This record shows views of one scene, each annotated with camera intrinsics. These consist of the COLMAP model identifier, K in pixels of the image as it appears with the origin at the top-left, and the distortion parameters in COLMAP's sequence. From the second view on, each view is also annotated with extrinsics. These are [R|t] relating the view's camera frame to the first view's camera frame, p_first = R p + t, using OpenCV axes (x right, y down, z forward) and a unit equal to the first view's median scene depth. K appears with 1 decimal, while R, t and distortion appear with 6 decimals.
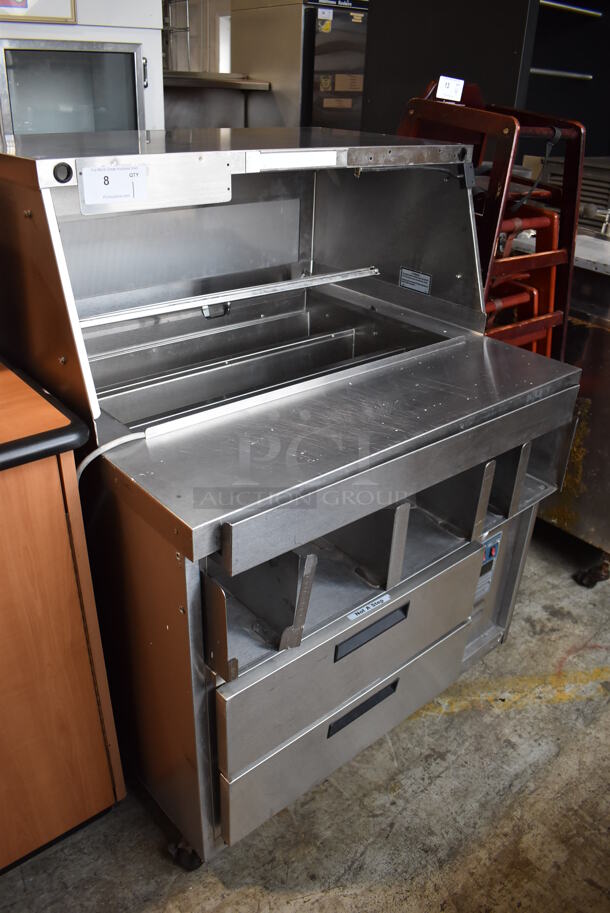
lens RADIAL K [[708.5, 0, 307.4], [0, 708.5, 455.7], [0, 0, 1]] dist [-0.099605, 0.017455]
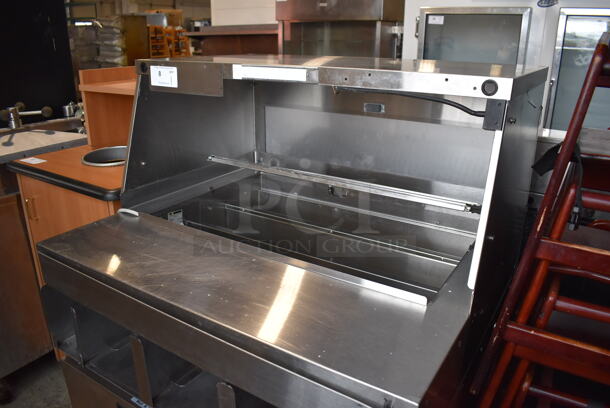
lens RADIAL K [[473.4, 0, 307.5], [0, 473.4, 201.7], [0, 0, 1]] dist [-0.099605, 0.017455]
pose [[0.284689, 0.283496, -0.915741, 0.652215], [-0.451372, 0.882392, 0.132847, -0.278109], [0.845704, 0.375520, 0.379170, 0.629879]]
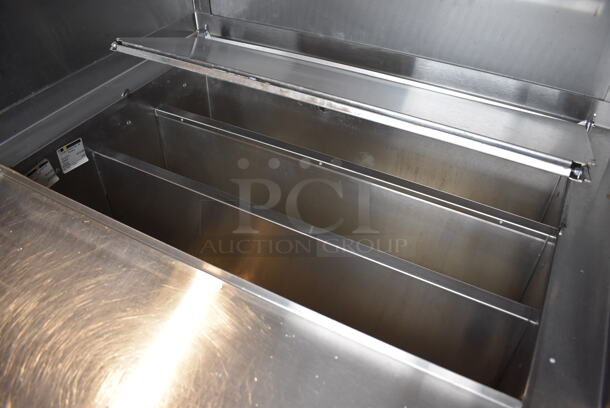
lens RADIAL K [[473.4, 0, 302.9], [0, 473.4, 203.0], [0, 0, 1]] dist [-0.099605, 0.017455]
pose [[0.345807, 0.591995, -0.727983, 0.308225], [-0.432890, 0.789002, 0.435984, -0.330029], [0.832481, 0.164371, 0.529111, 0.714034]]
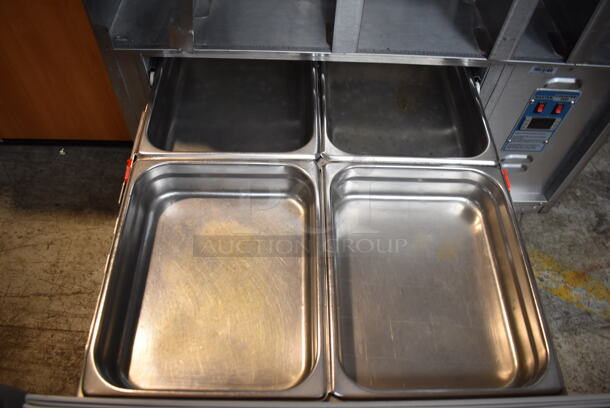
lens RADIAL K [[473.4, 0, 309.5], [0, 473.4, 203.5], [0, 0, 1]] dist [-0.099605, 0.017455]
pose [[0.761992, 0.531419, -0.370084, 0.309078], [-0.320615, 0.806109, 0.497388, 0.052447], [0.562649, -0.260352, 0.784629, 0.386436]]
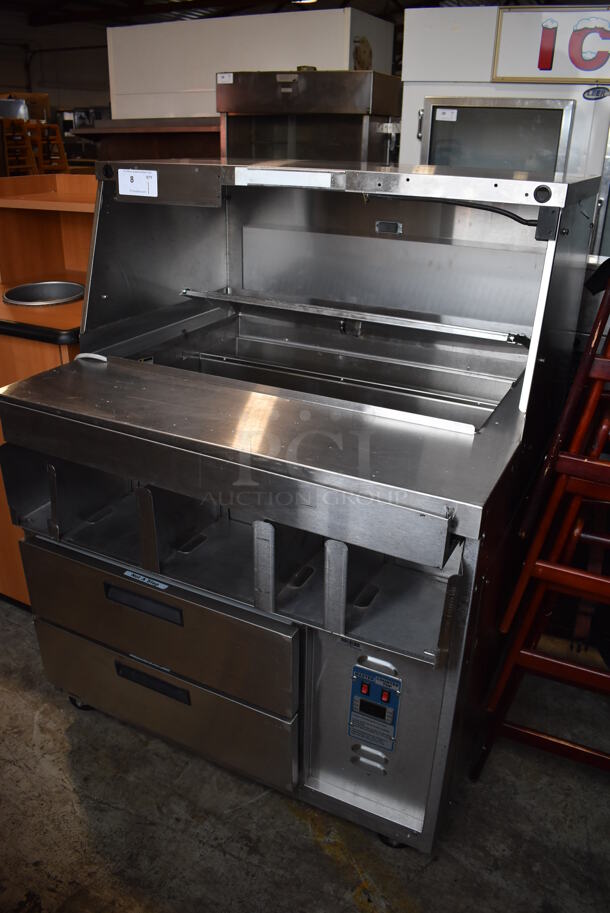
lens RADIAL K [[708.5, 0, 307.7], [0, 708.5, 457.1], [0, 0, 1]] dist [-0.099605, 0.017455]
pose [[0.379342, 0.357089, -0.853573, 0.813026], [-0.445403, 0.879079, 0.169814, -0.188922], [0.810997, 0.315766, 0.492520, 0.489284]]
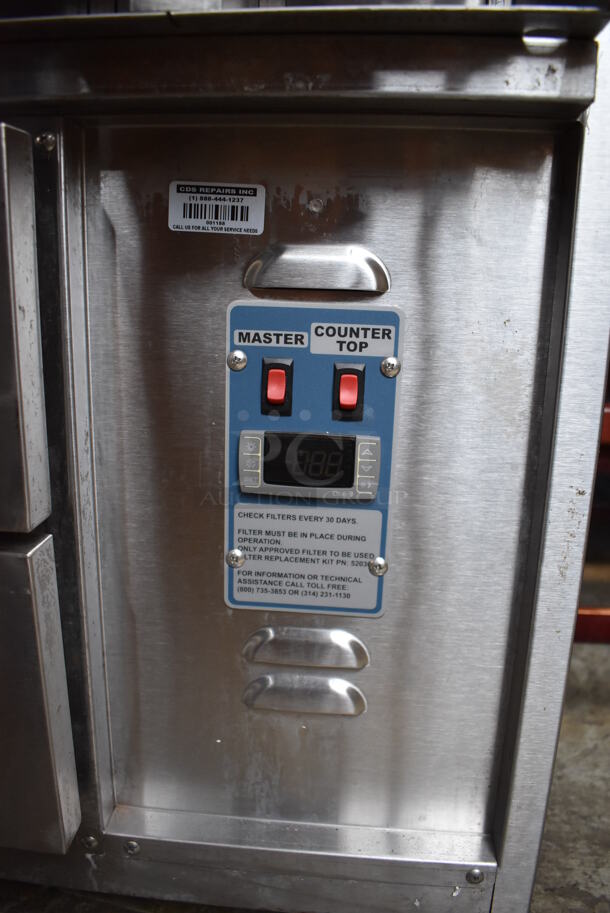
lens RADIAL K [[708.5, 0, 305.7], [0, 708.5, 458.0], [0, 0, 1]] dist [-0.099605, 0.017455]
pose [[0.678272, 0.163280, -0.716440, 0.435682], [-0.345706, 0.931263, -0.115049, 0.194125], [0.648409, 0.325712, 0.688097, 0.865480]]
